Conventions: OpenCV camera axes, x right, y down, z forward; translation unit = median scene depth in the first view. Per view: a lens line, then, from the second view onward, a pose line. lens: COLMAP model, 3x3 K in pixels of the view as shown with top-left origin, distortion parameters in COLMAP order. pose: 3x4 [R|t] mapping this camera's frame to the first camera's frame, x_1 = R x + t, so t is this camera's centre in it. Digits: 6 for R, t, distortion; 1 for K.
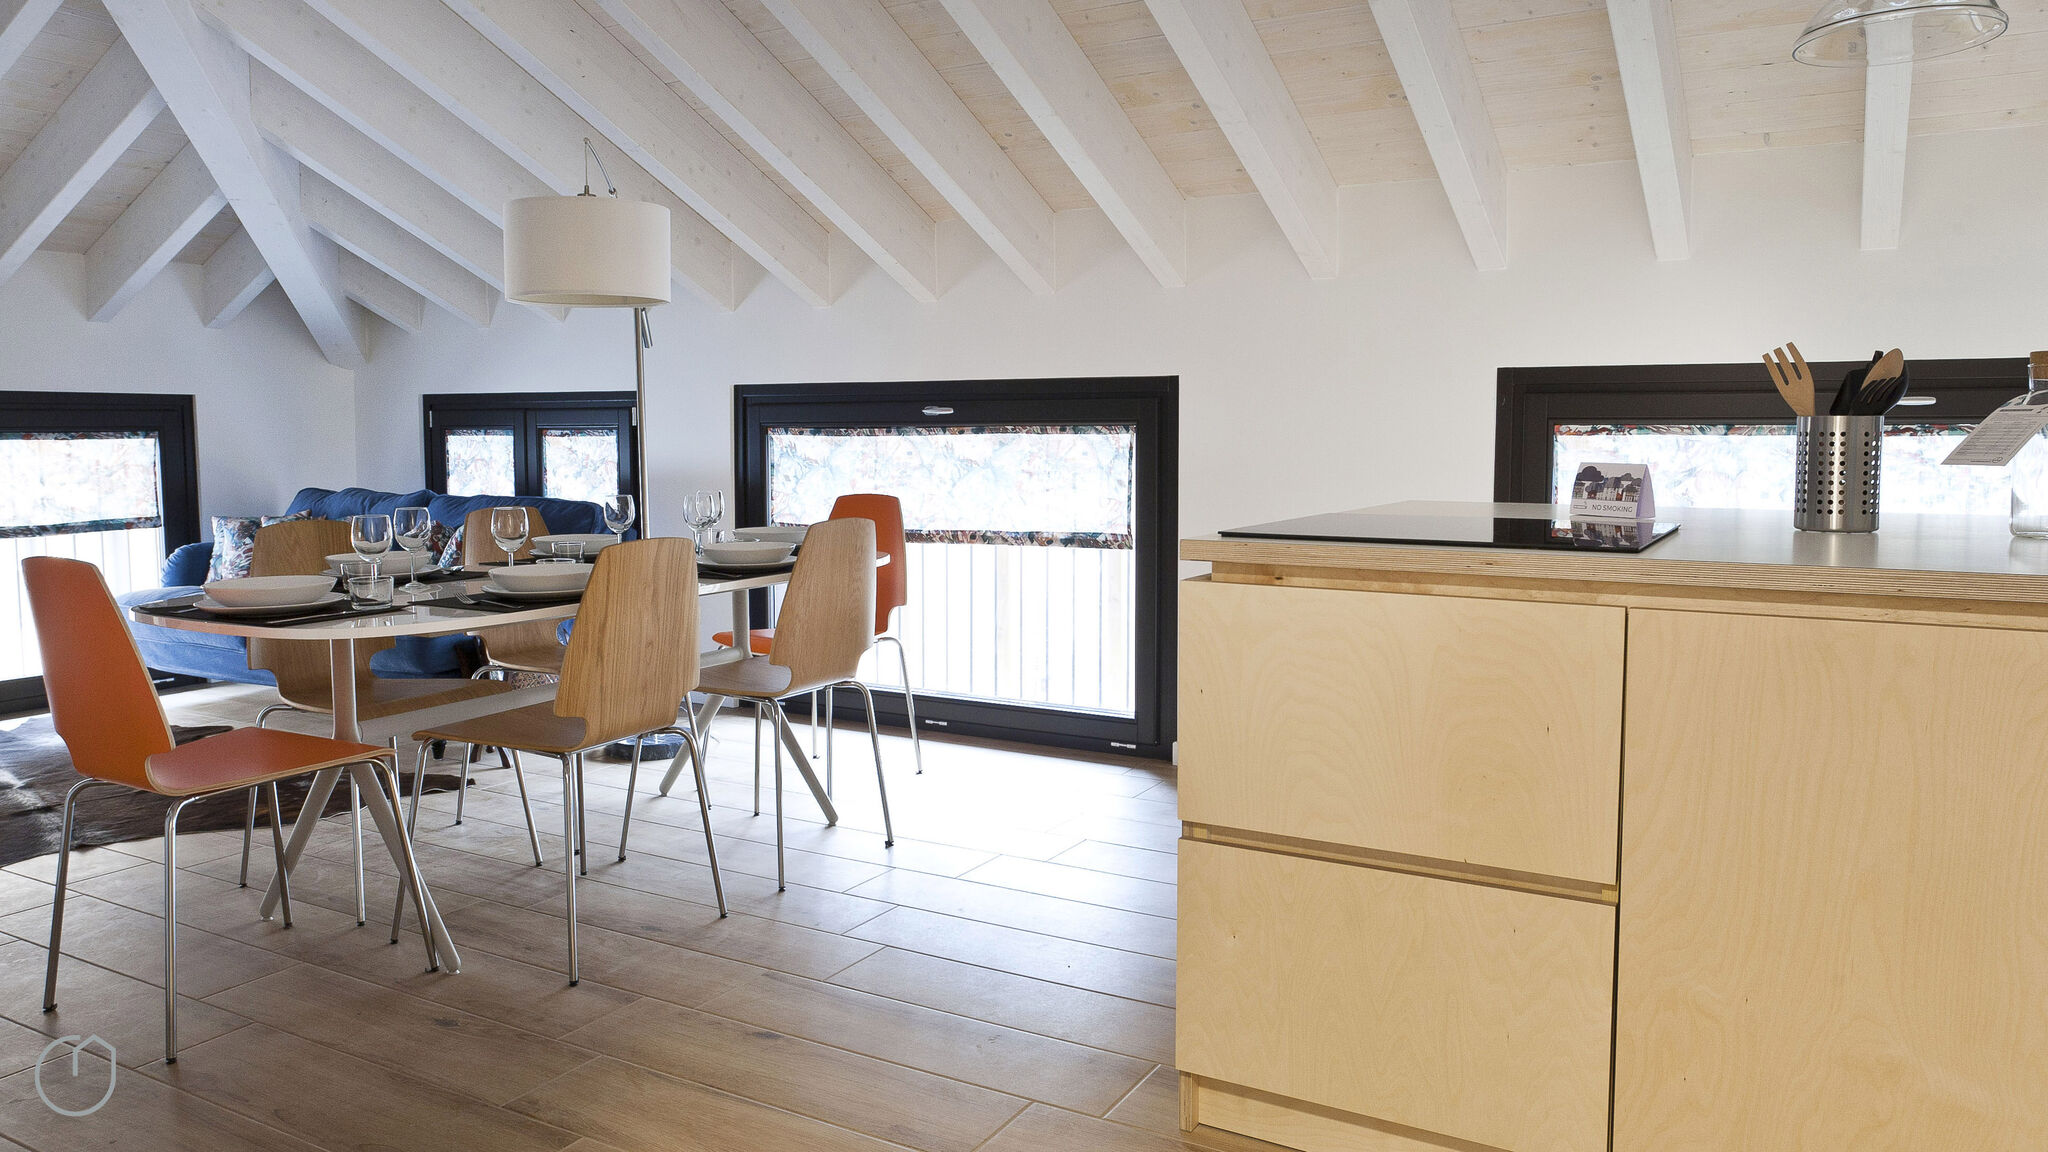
lens RADIAL K [[1445.6, 0, 1020.4], [0, 1445.6, 571.2], [0, 0, 1]] dist [0.007557, 0.003217]
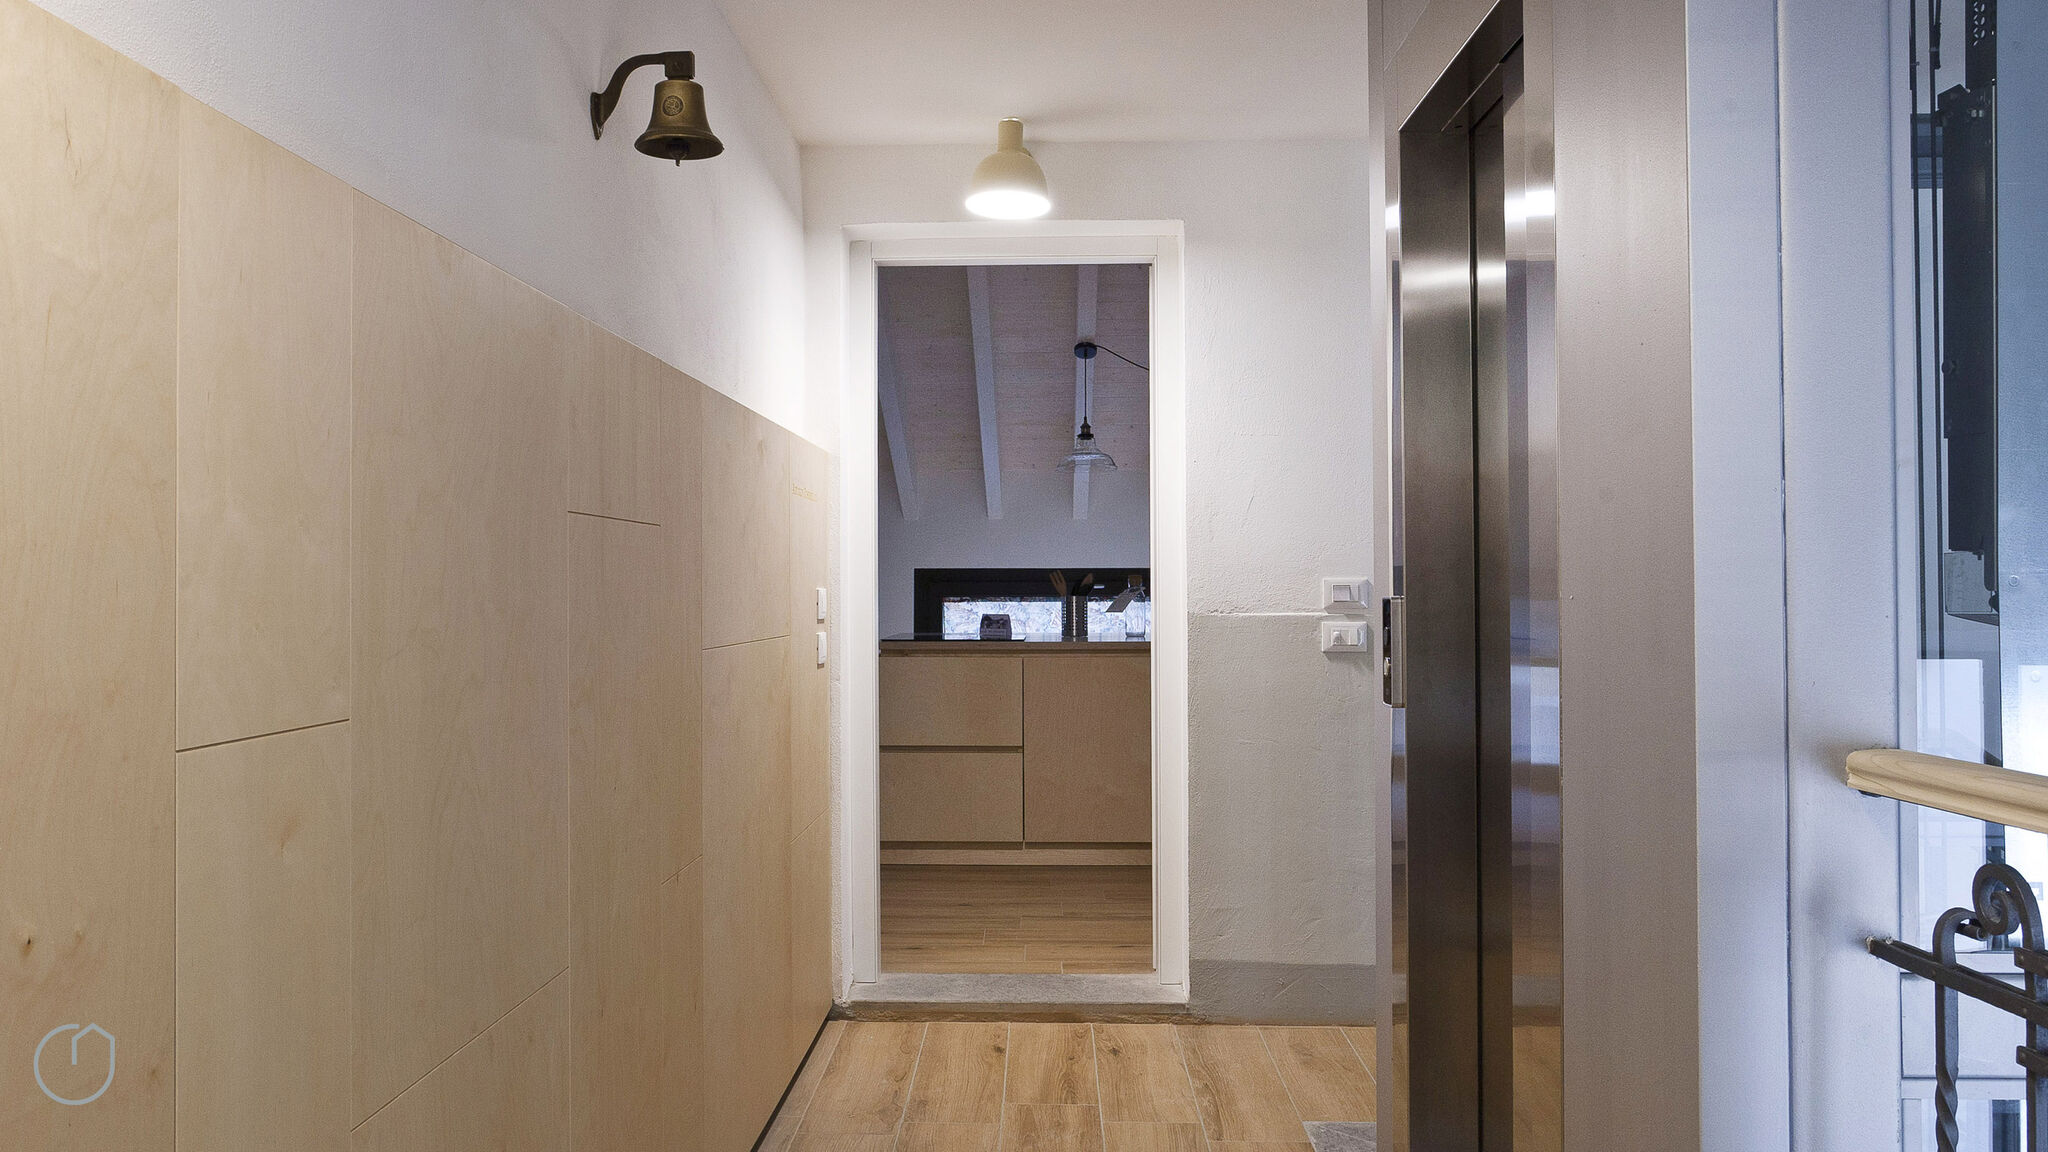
lens RADIAL K [[1445.6, 0, 1023.5], [0, 1445.6, 578.6], [0, 0, 1]] dist [0.007557, 0.003217]
pose [[0.879682, 0.000812, 0.475562, -0.828327], [0.052458, 0.993730, -0.098732, 0.129065], [-0.472660, 0.111800, 0.874124, -1.367315]]
